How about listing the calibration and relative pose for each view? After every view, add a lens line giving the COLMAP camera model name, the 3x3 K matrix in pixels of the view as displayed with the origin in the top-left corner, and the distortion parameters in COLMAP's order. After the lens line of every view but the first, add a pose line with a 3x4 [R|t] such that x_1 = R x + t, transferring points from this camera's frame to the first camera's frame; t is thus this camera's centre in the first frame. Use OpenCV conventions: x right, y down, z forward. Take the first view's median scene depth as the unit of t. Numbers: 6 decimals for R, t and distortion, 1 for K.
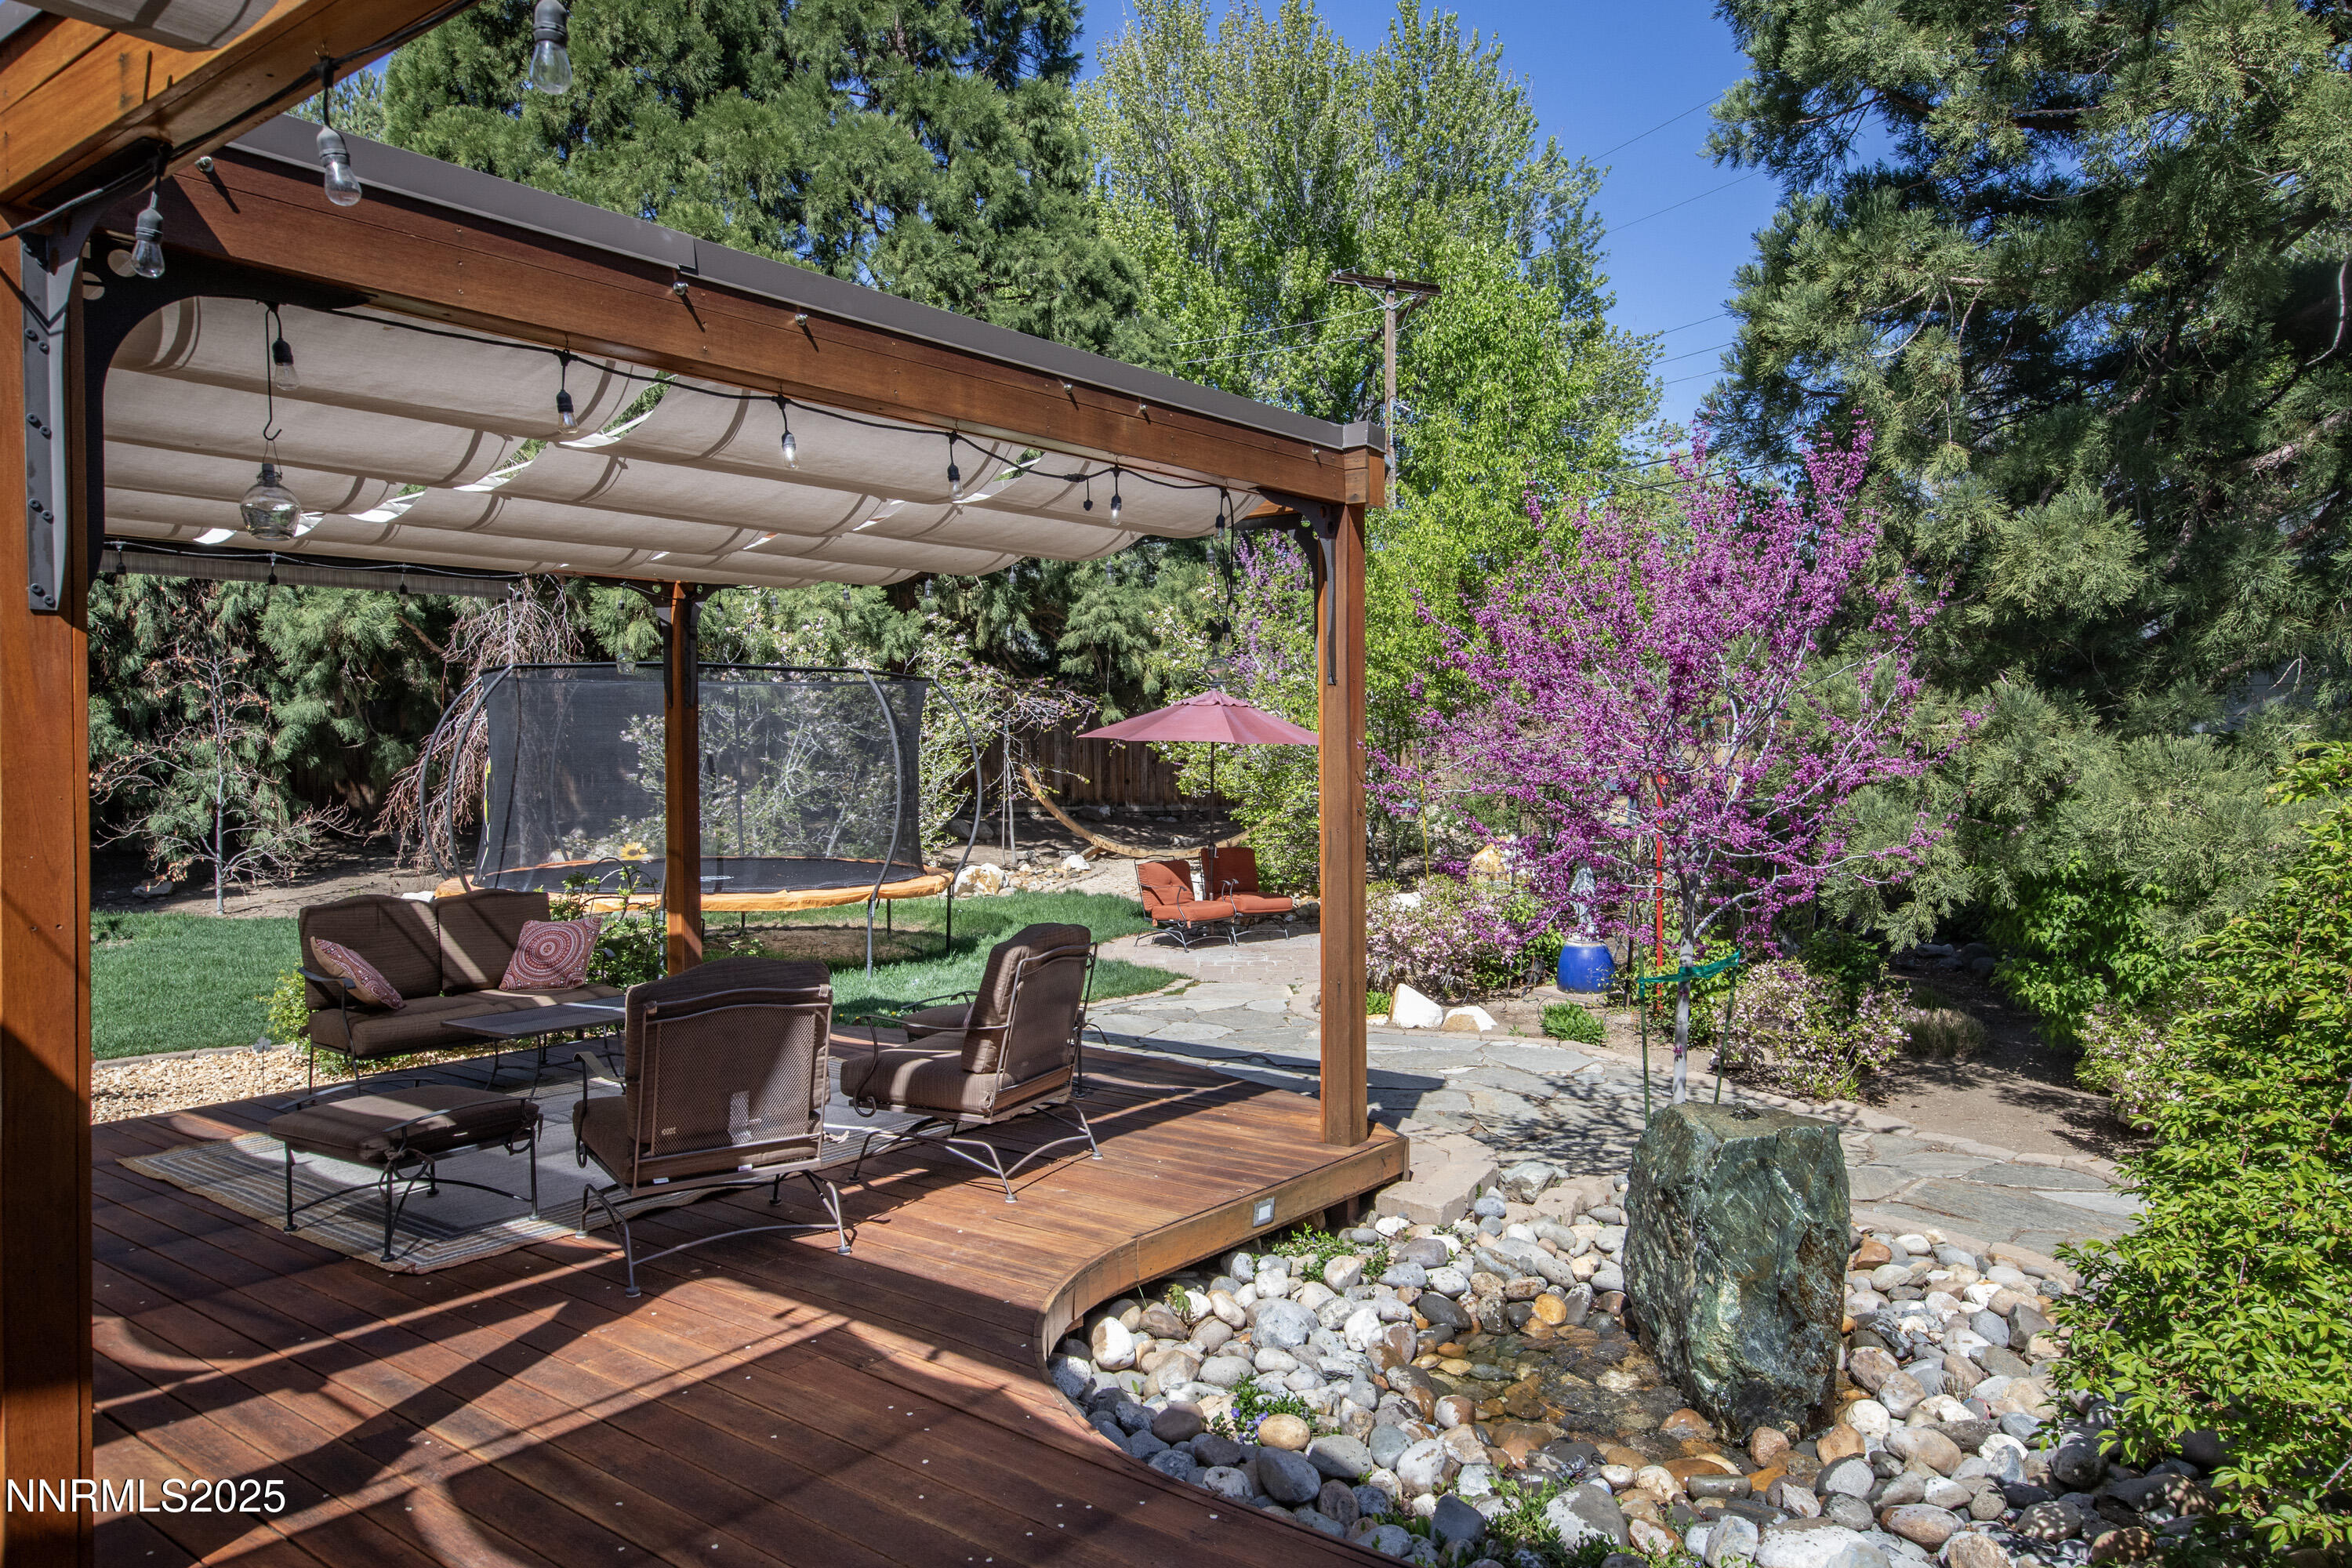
lens RADIAL K [[1542.2, 0, 1160.9], [0, 1542.2, 774.5], [0, 0, 1]] dist [0.022331, 0.007478]
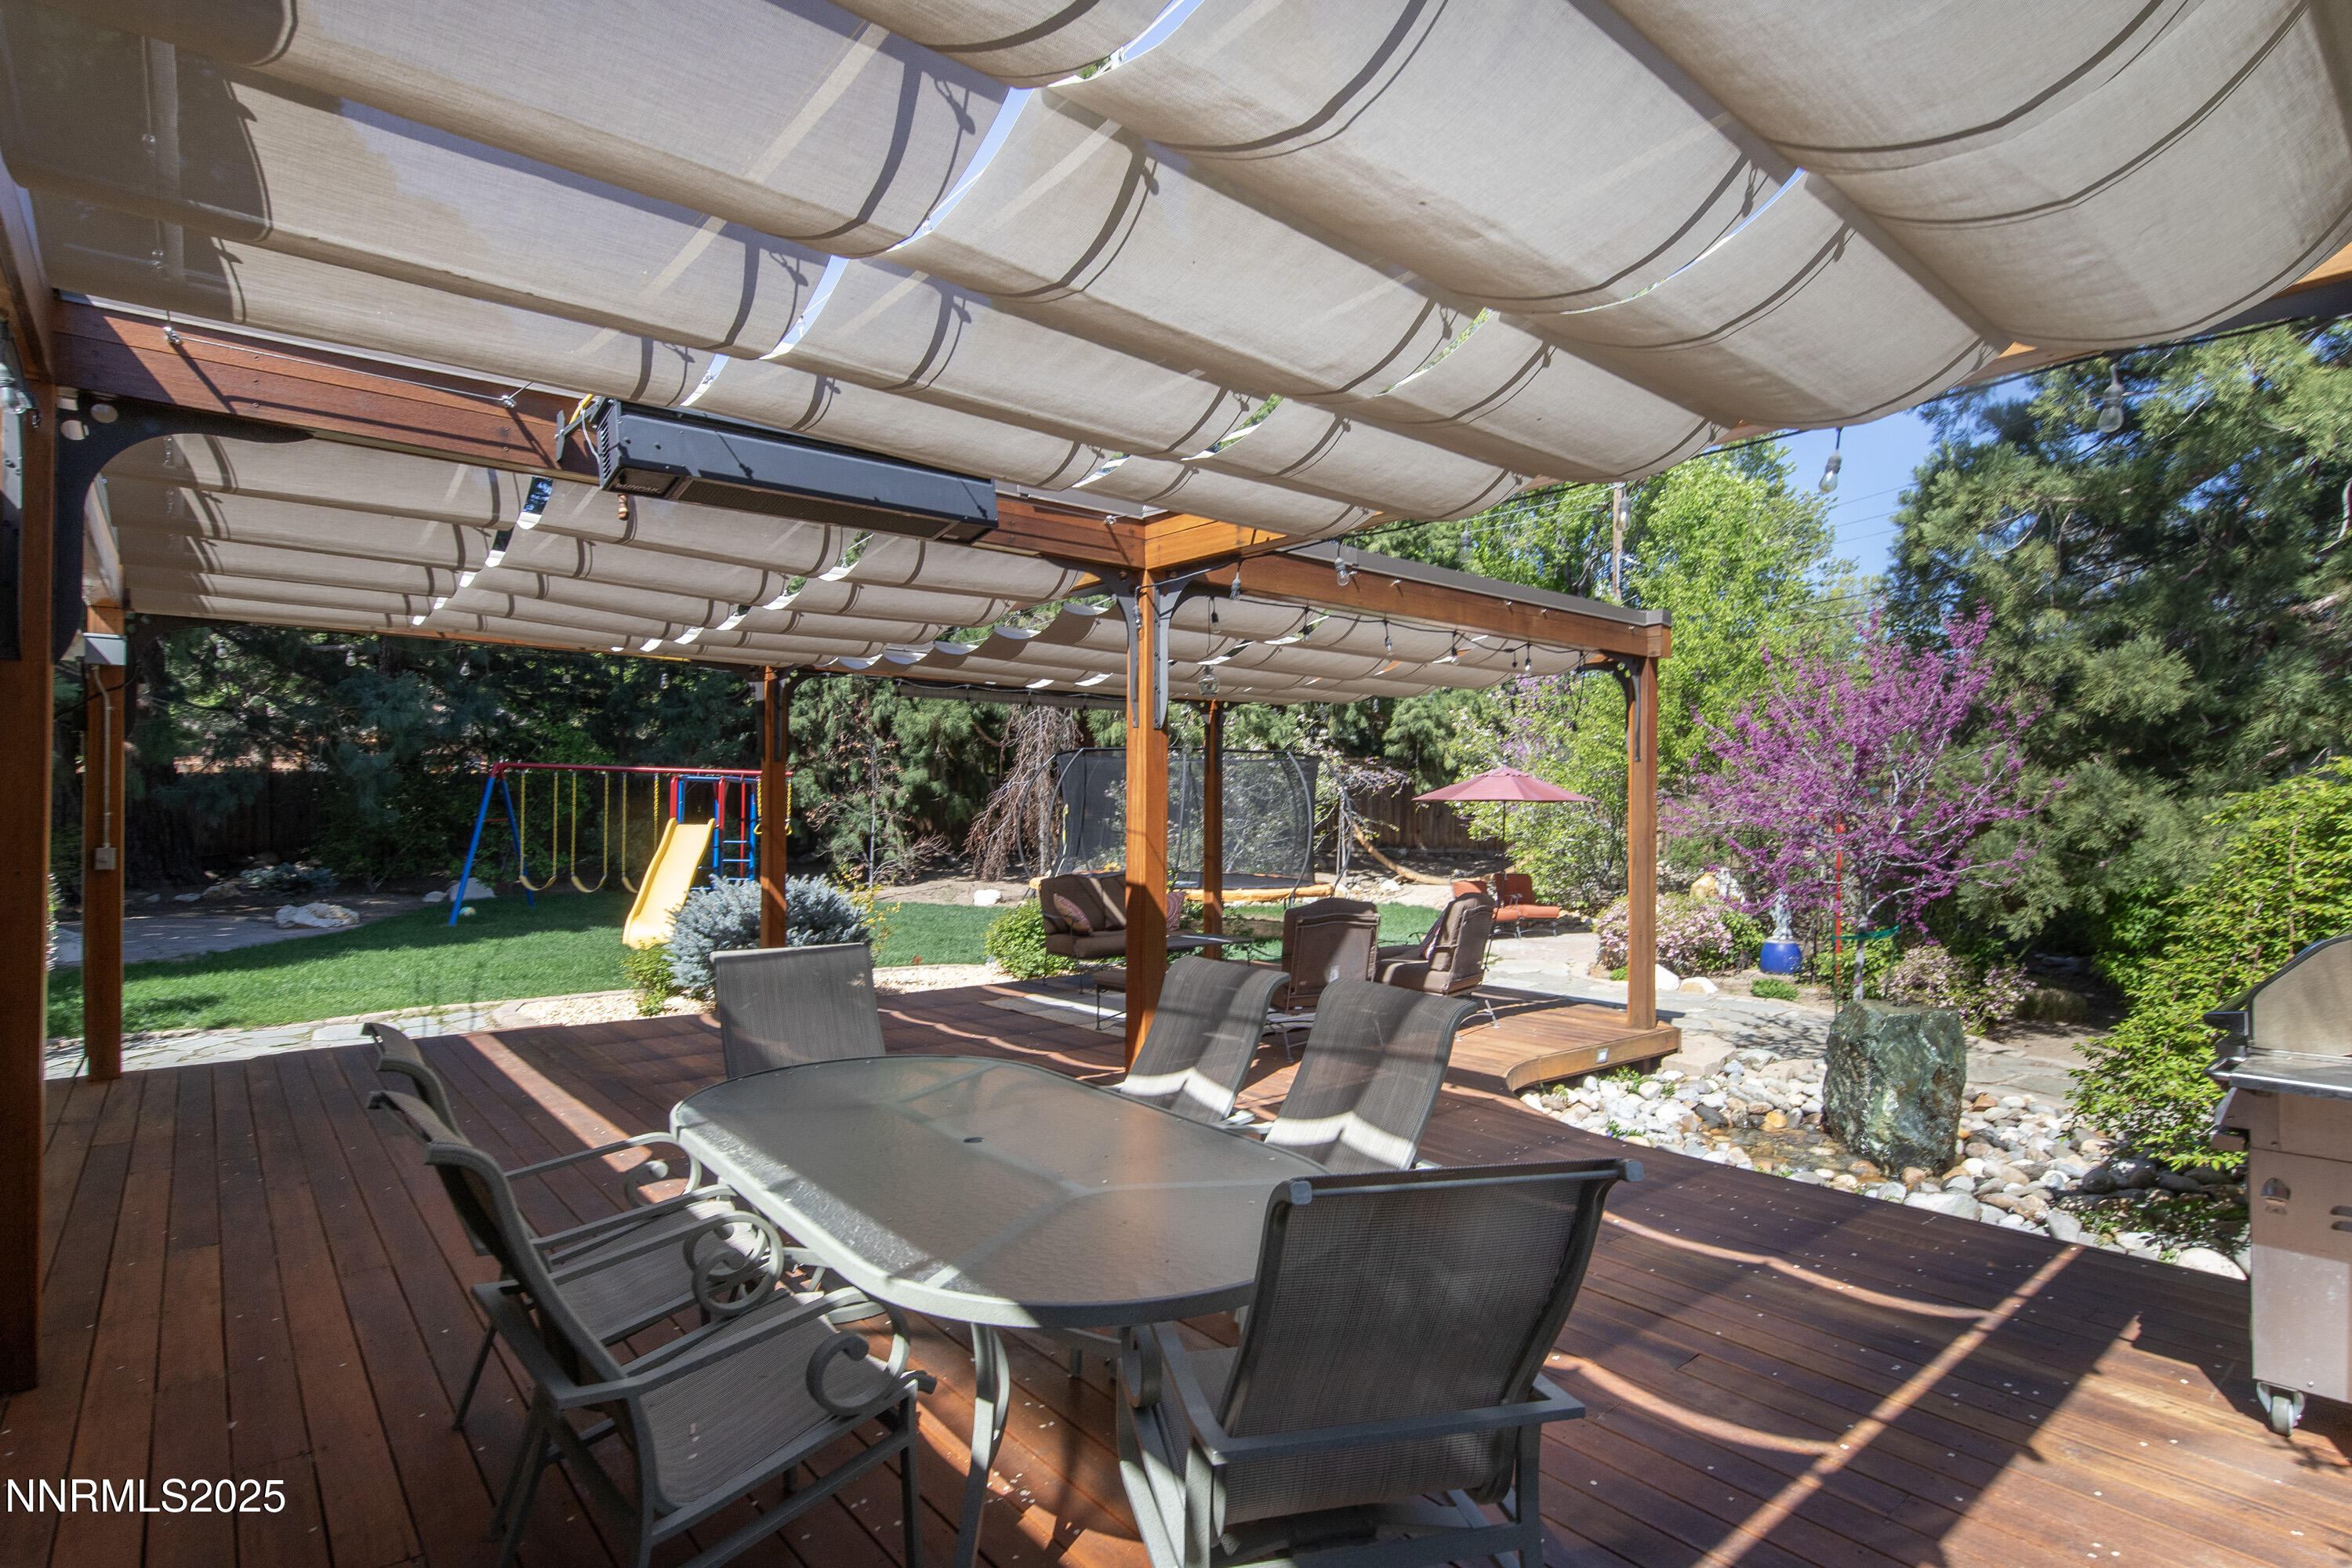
lens RADIAL K [[1187.6, 0, 1161.1], [0, 1187.6, 816.0], [0, 0, 1]] dist [0.017156, -0.000981]
pose [[0.980833, 0.013561, -0.194378, -0.093178], [-0.016178, 0.999799, -0.011882, 0.016724], [0.194178, 0.014799, 0.980855, -0.249469]]
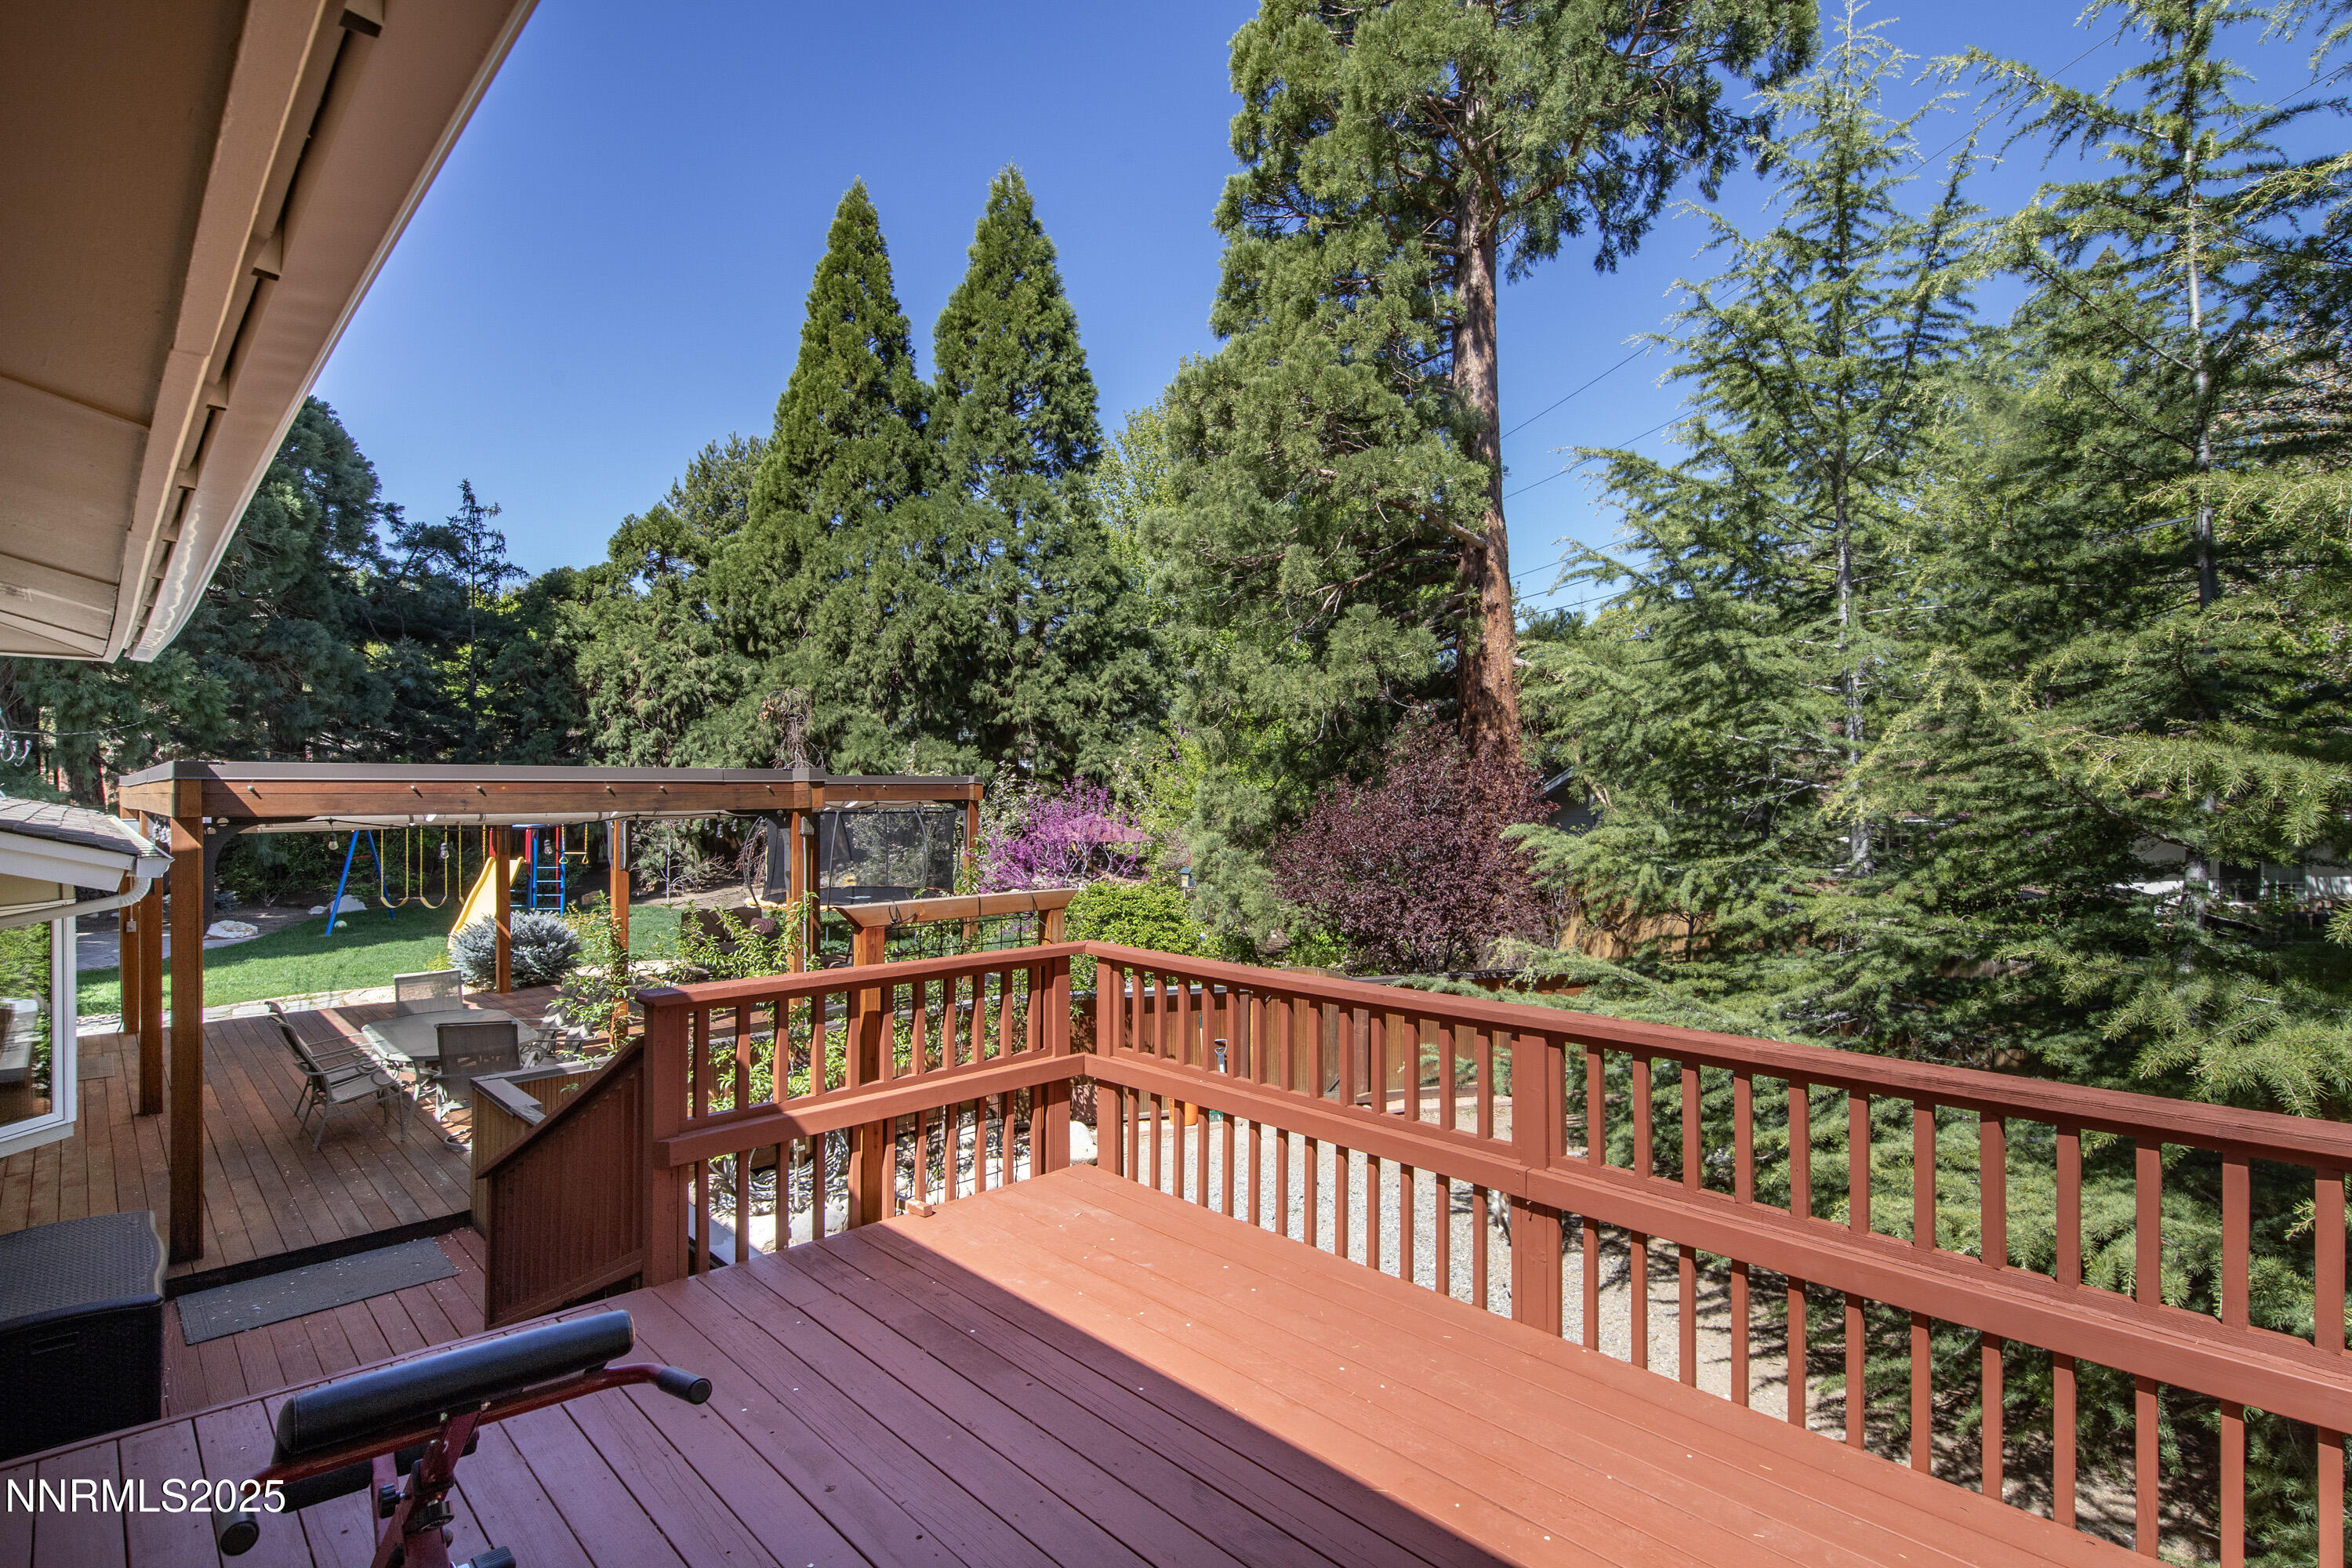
lens RADIAL K [[1197.1, 0, 1180.2], [0, 1197.1, 798.4], [0, 0, 1]] dist [0.009831, 0.000016]
pose [[0.991470, 0.006379, -0.130181, 0.443171], [-0.007040, 0.999965, -0.004612, -0.080934], [0.130147, 0.005489, 0.991480, -0.788636]]
